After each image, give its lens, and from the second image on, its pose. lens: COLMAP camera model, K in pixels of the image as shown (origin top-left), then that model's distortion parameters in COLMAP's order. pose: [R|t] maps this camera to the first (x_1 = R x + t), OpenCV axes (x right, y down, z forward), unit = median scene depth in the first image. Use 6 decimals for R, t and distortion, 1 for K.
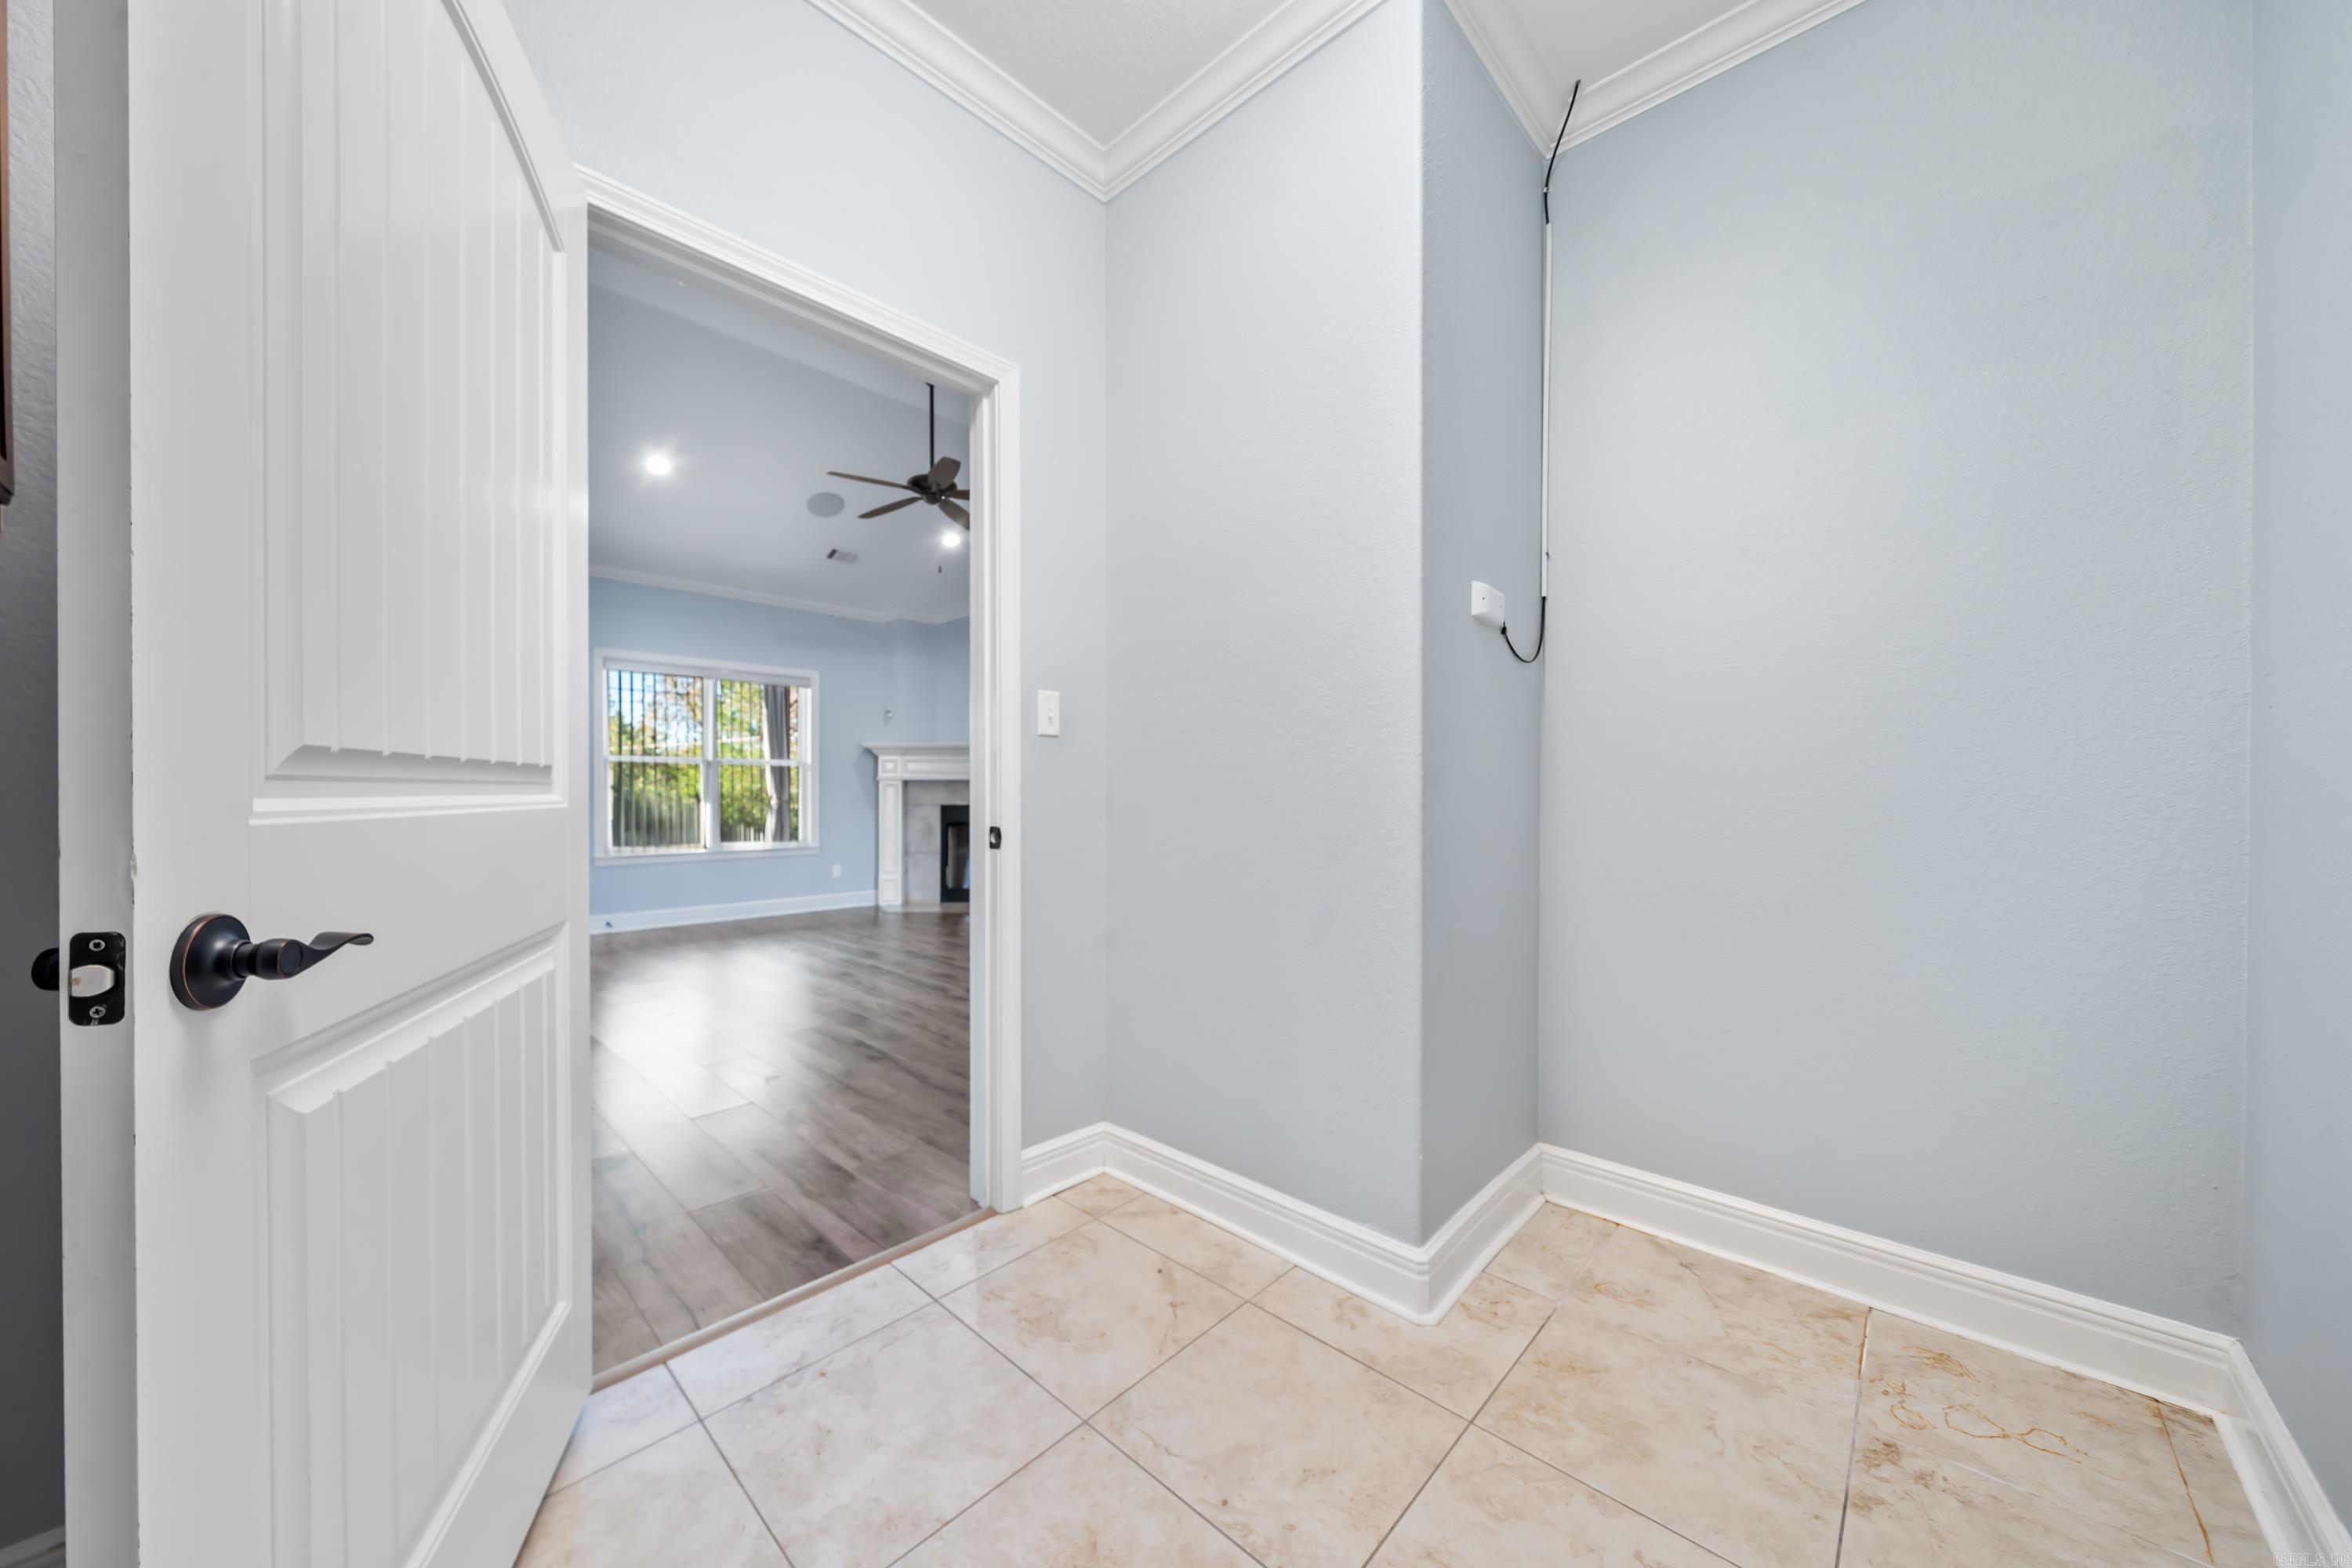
lens RADIAL K [[822.0, 0, 1110.0], [0, 822.0, 806.5], [0, 0, 1]] dist [-0.000764, -0.000846]
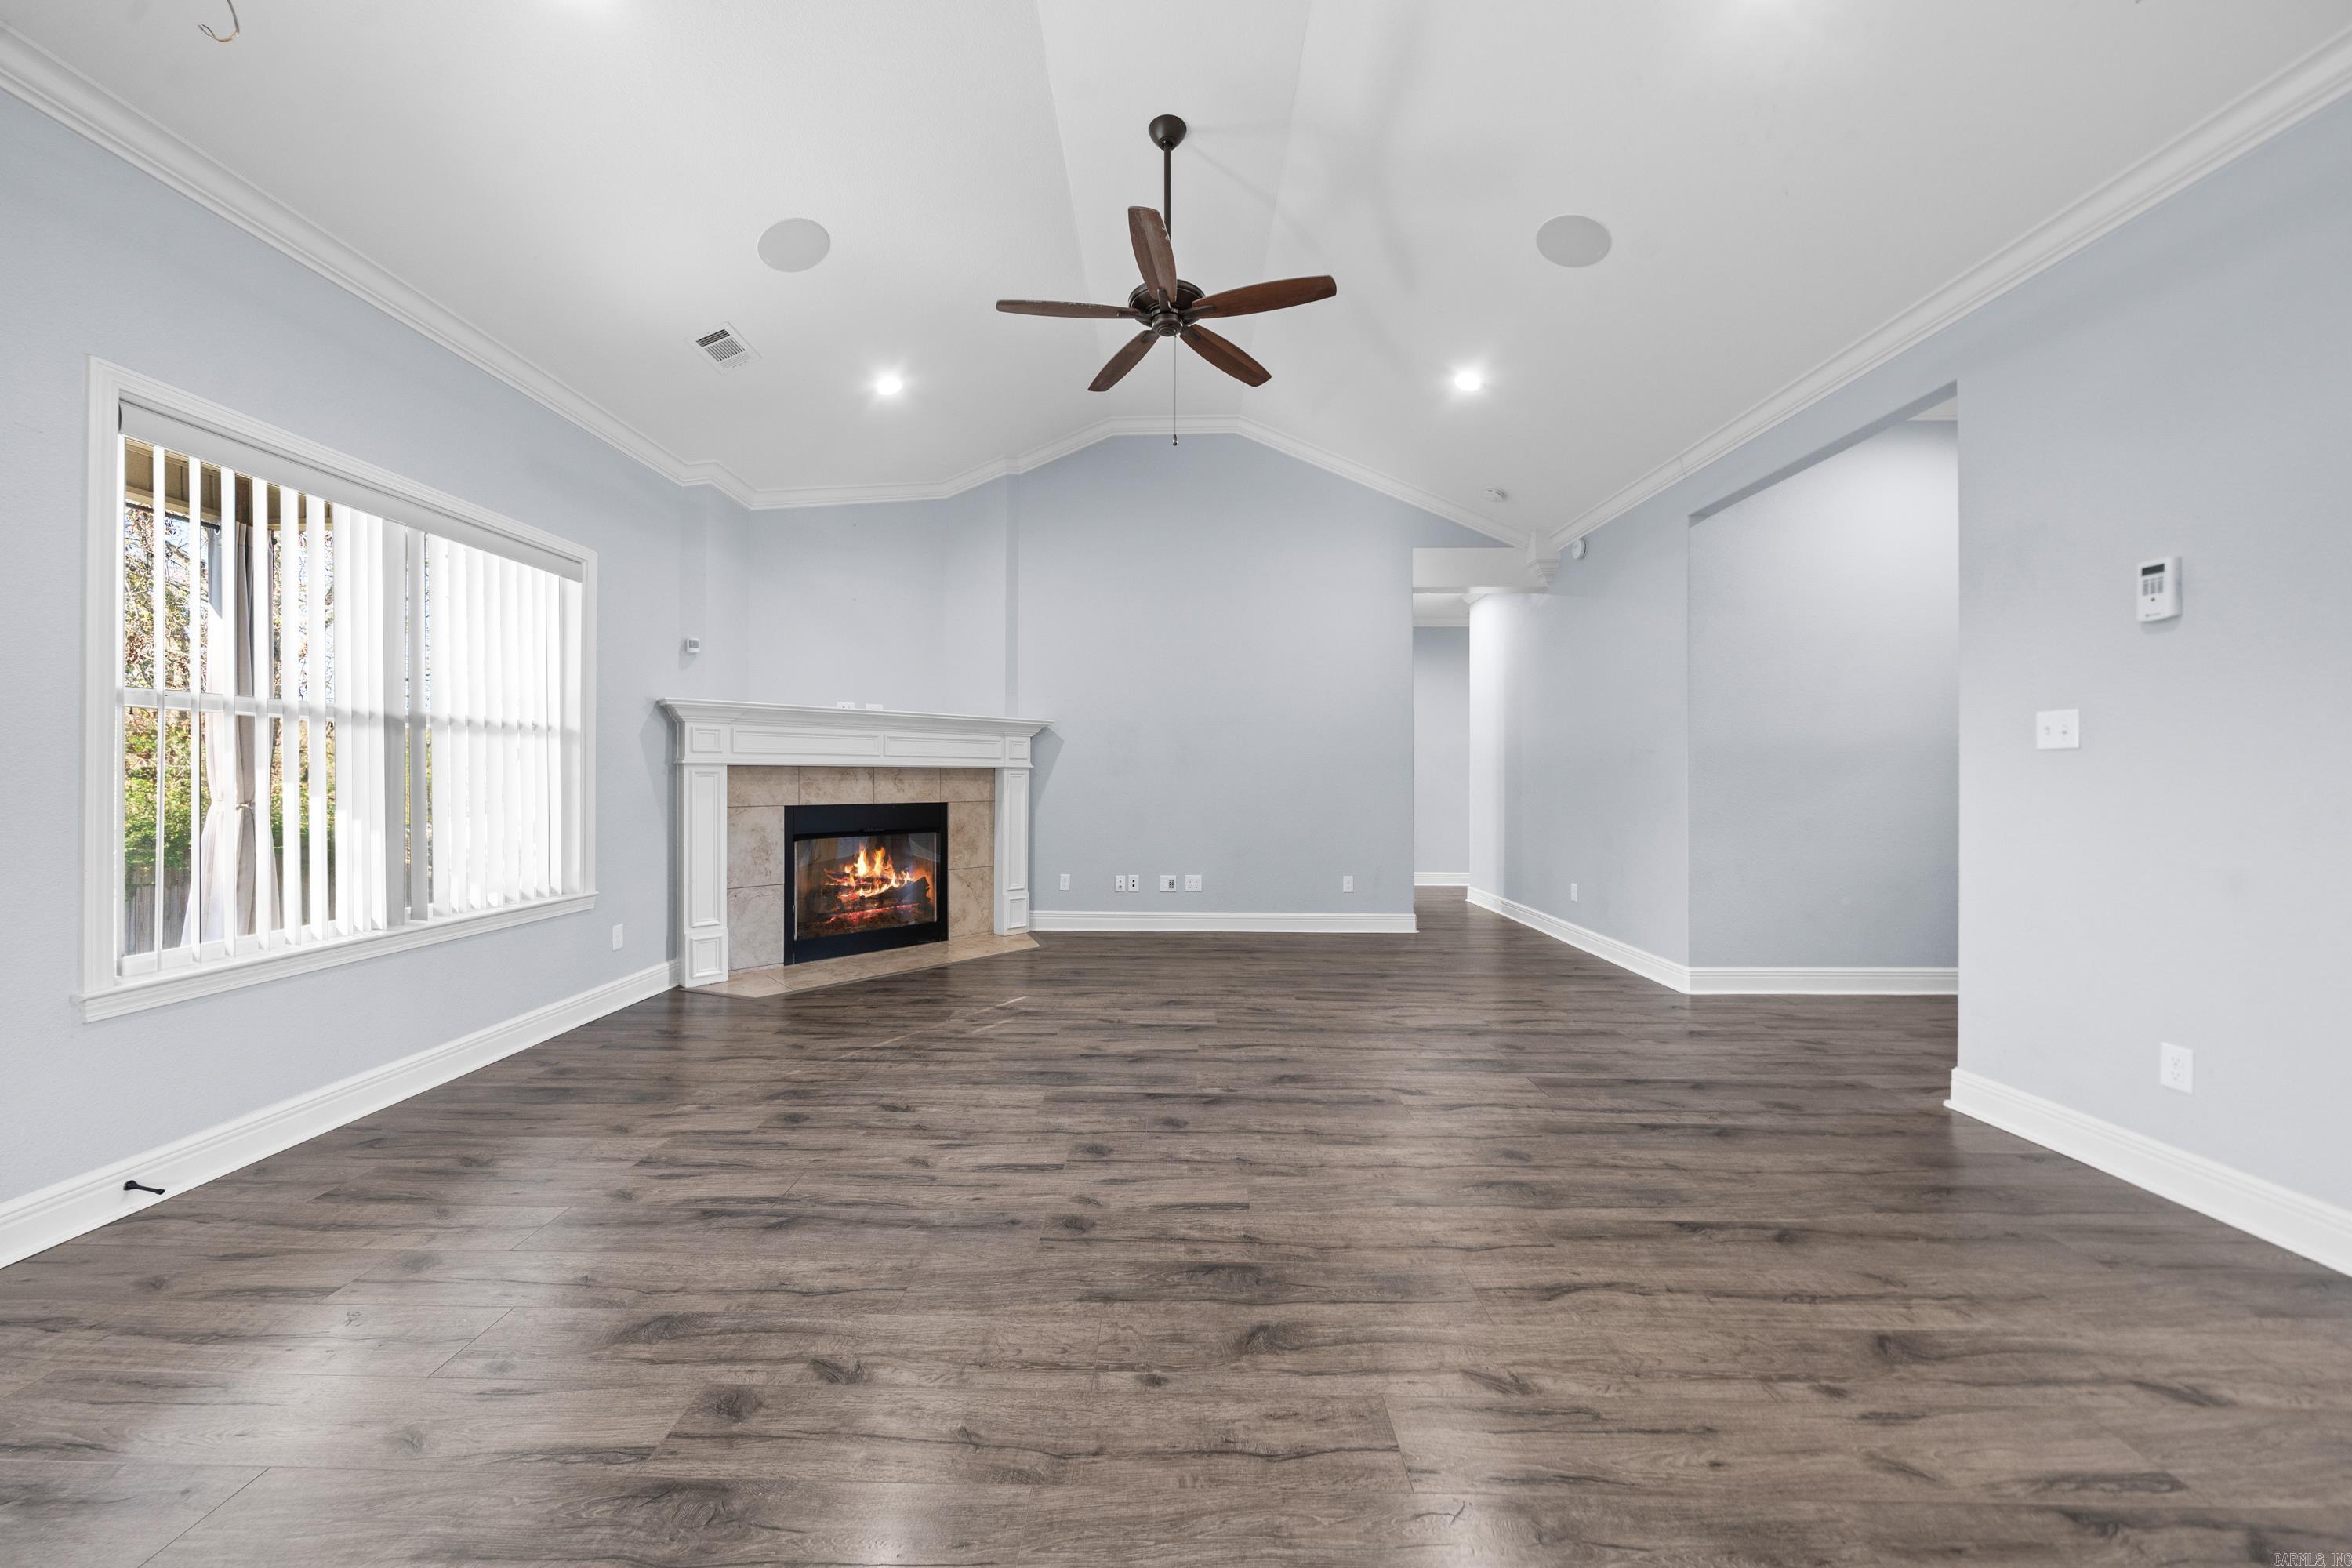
lens RADIAL K [[822.0, 0, 1178.9], [0, 822.0, 773.1], [0, 0, 1]] dist [-0.000764, -0.000846]
pose [[0.716046, 0.004120, 0.698041, -0.430388], [0.010794, 0.999798, -0.016974, -0.012650], [-0.697969, 0.019688, 0.715857, 0.366577]]
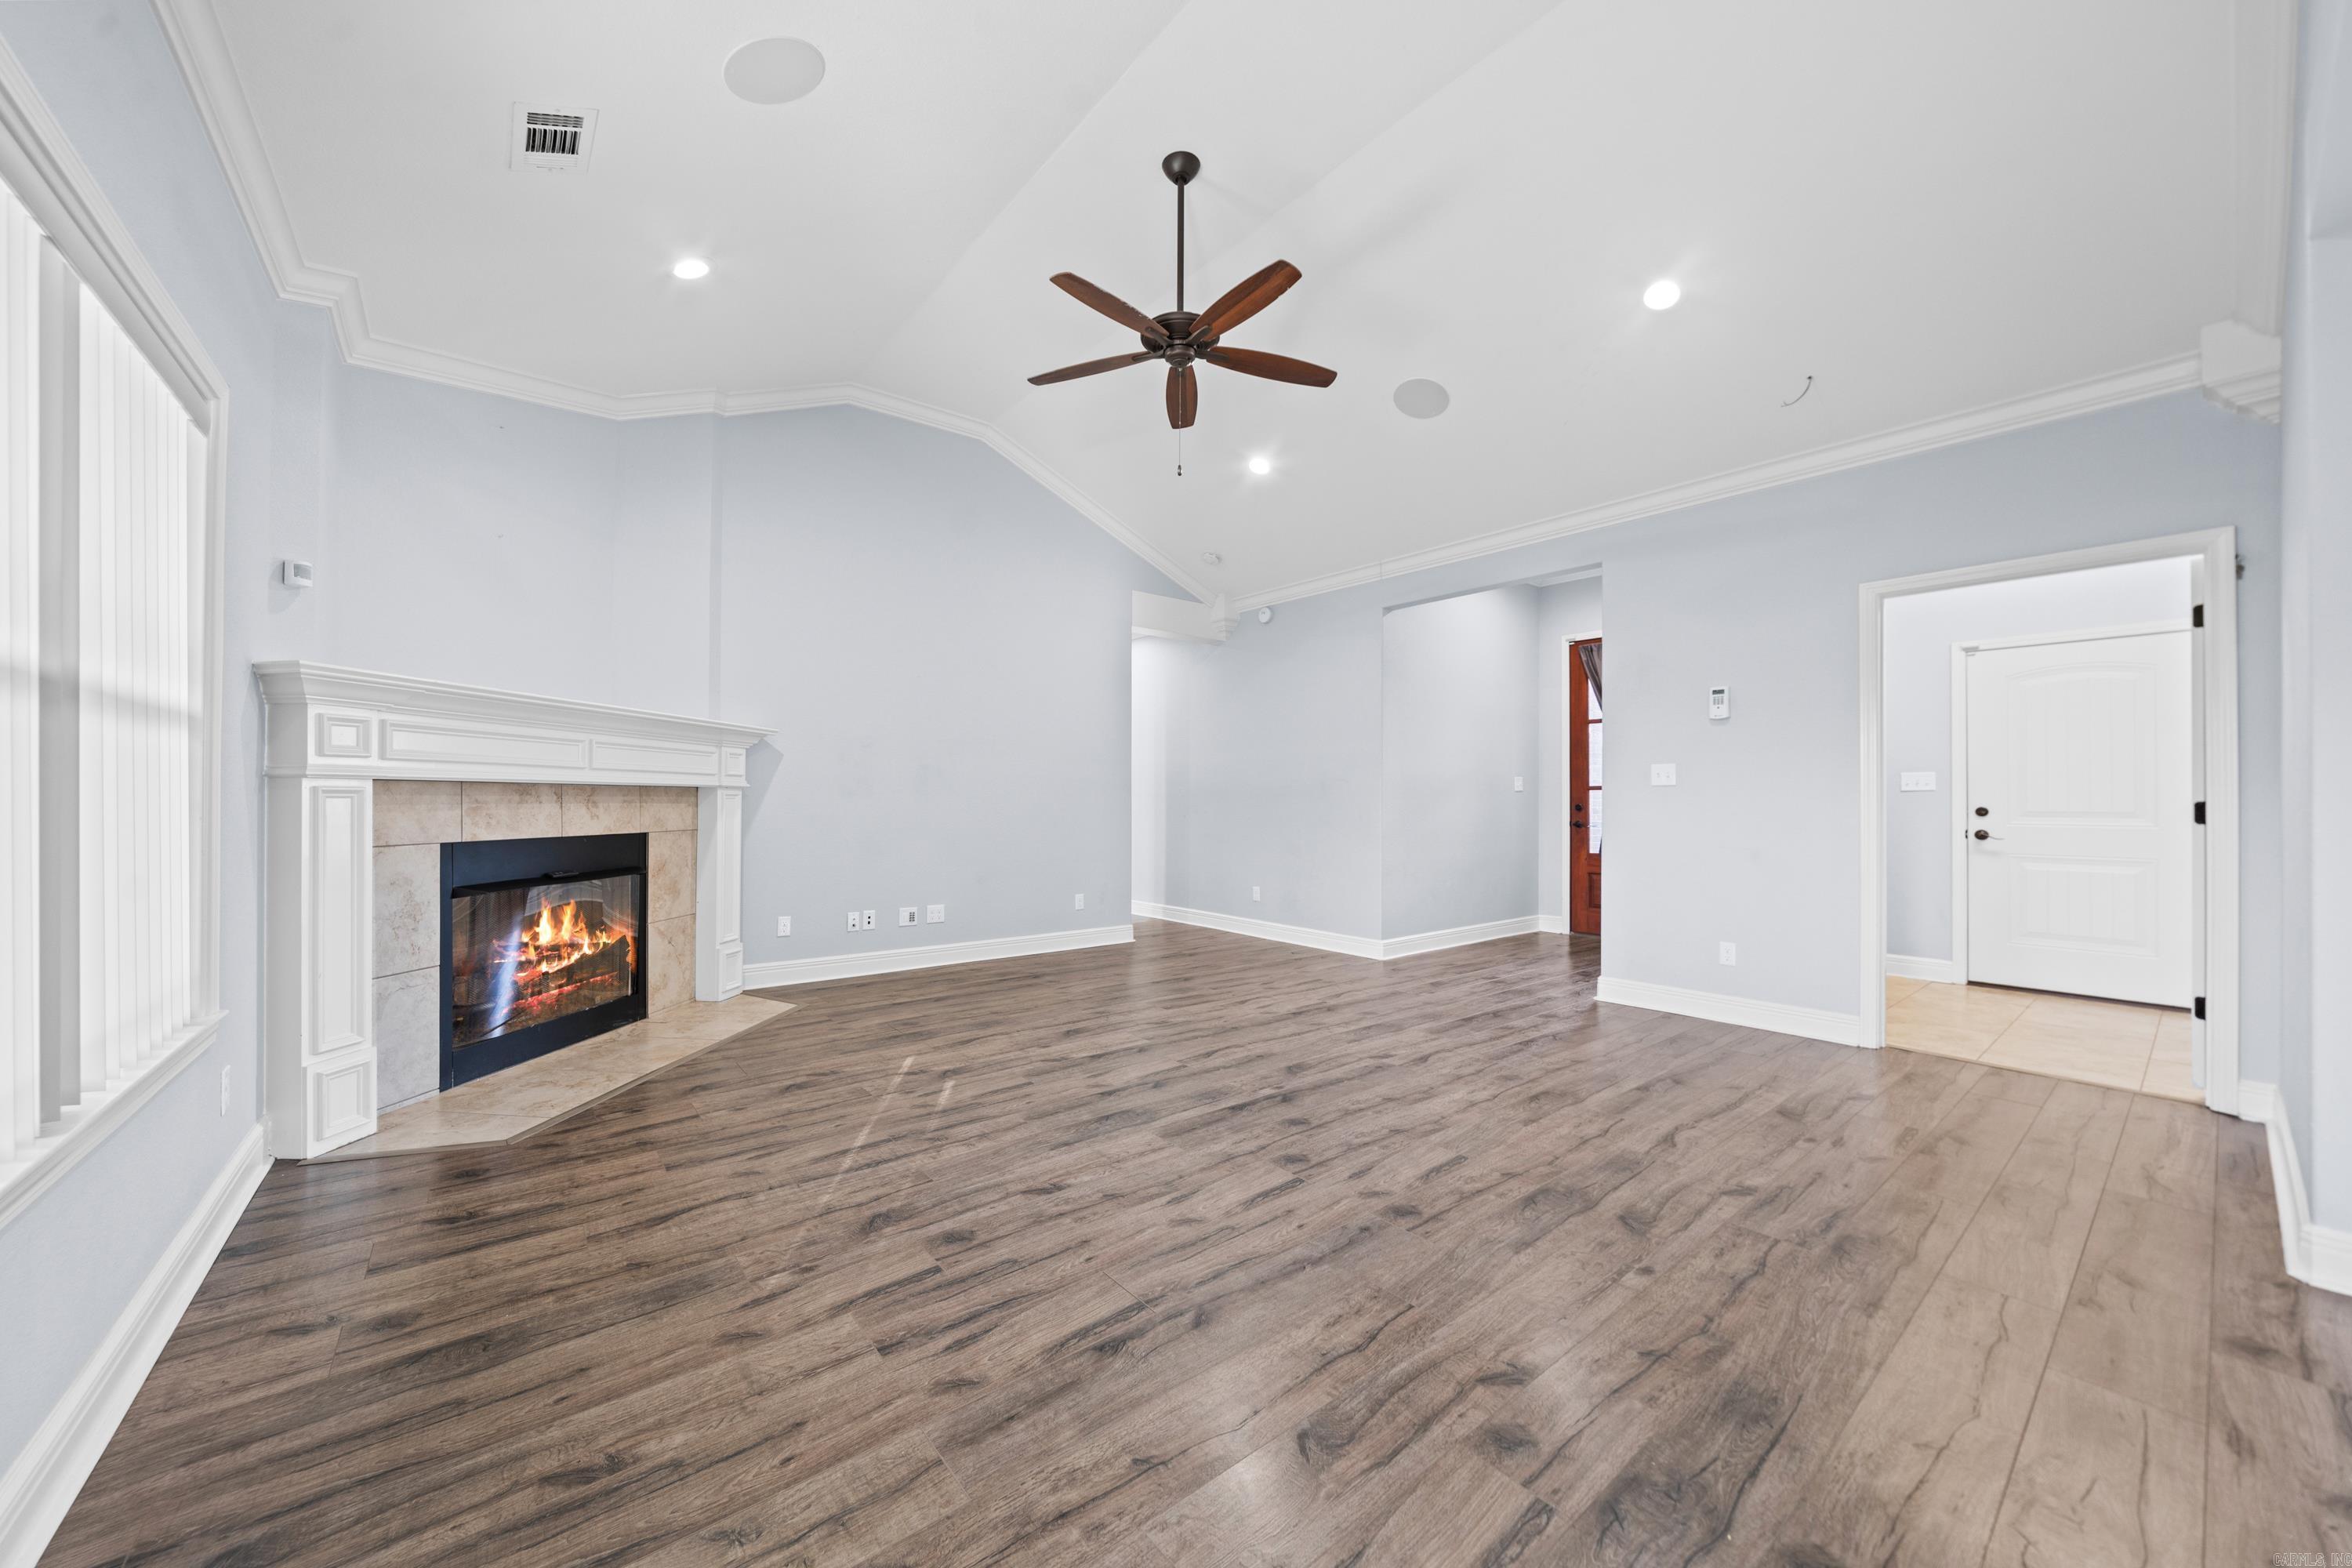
lens RADIAL K [[822.0, 0, 1169.8], [0, 822.0, 790.8], [0, 0, 1]] dist [-0.000764, -0.000846]
pose [[0.115818, 0.011561, 0.993203, -0.563769], [0.013803, 0.999817, -0.013248, -0.016860], [-0.993175, 0.015244, 0.115637, 0.623571]]
